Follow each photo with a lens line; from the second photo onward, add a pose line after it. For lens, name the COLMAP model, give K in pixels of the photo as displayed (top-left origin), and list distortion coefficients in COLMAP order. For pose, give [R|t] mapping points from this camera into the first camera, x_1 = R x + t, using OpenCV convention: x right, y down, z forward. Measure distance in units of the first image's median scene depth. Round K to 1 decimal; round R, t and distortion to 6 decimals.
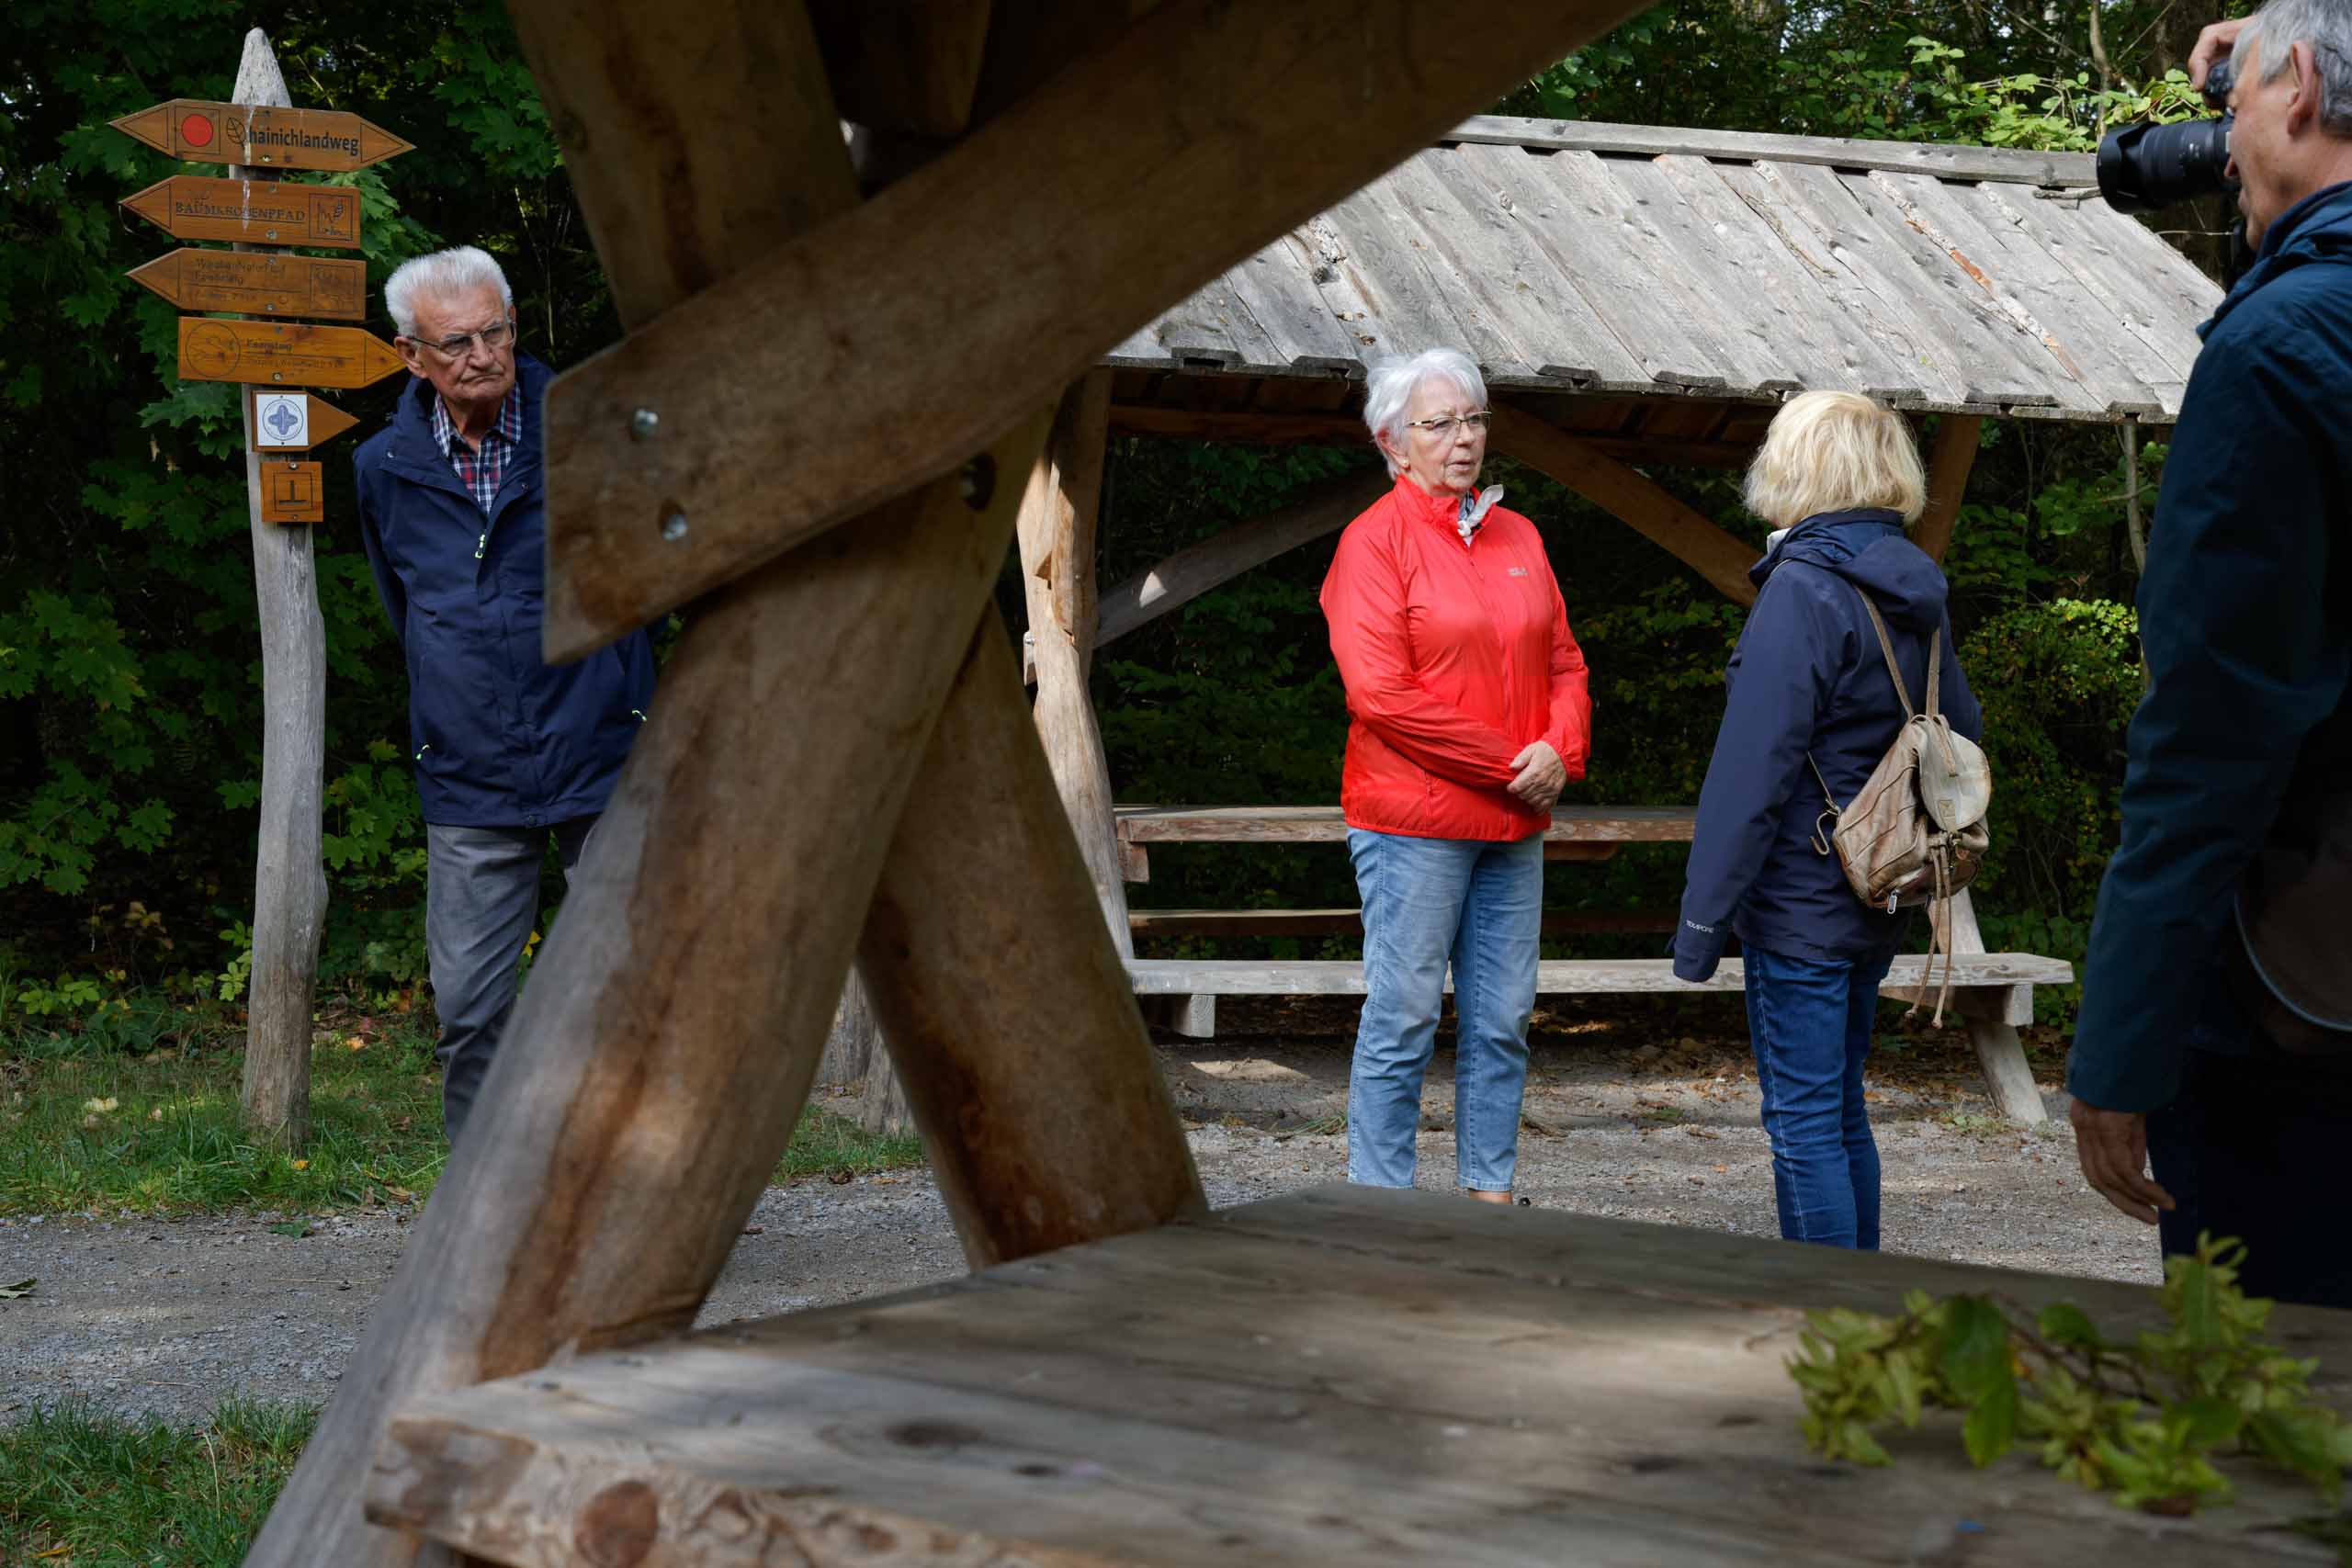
lens RADIAL K [[3416.9, 0, 1172.6], [0, 3416.9, 792.8], [0, 0, 1]] dist [0.011889, 0.000000]
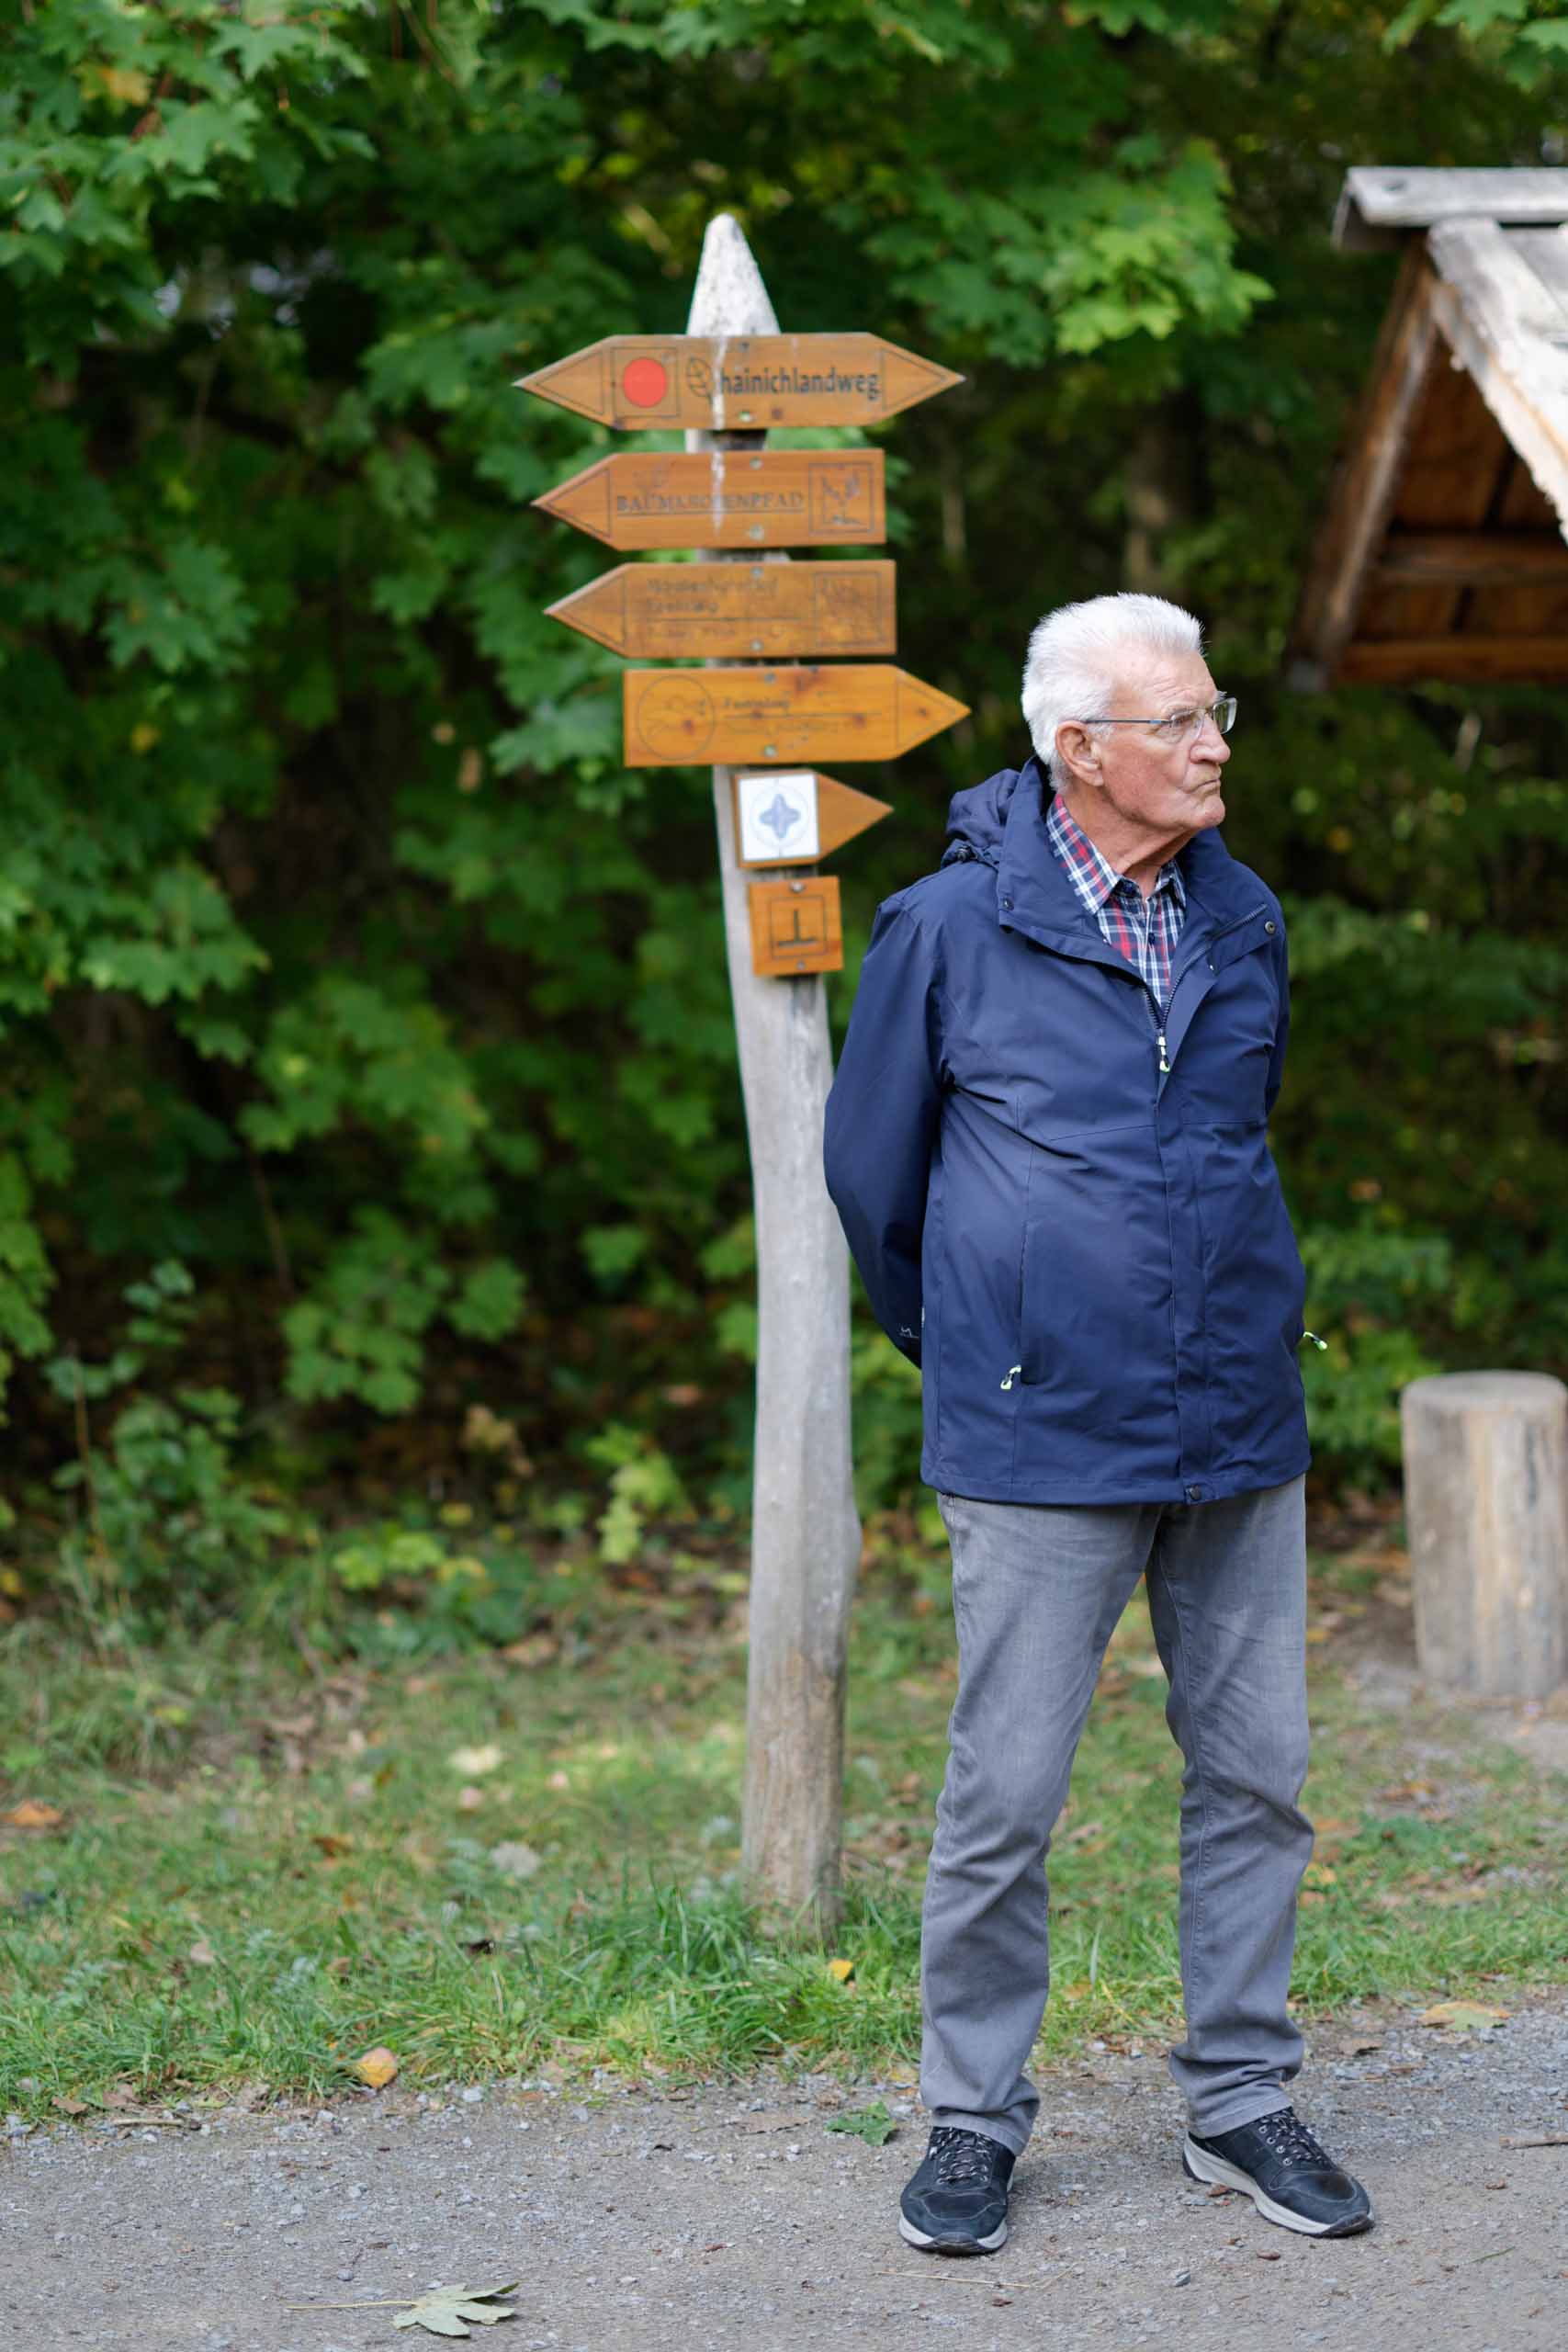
lens RADIAL K [[4957.8, 0, 784.4], [0, 4957.8, 1170.7], [0, 0, 1]] dist [-0.048738, 0.000000]
pose [[0.973406, -0.033989, -0.226553, -0.049306], [0.032337, 0.999416, -0.010999, -0.031657], [0.226795, 0.003380, 0.973937, 0.090030]]
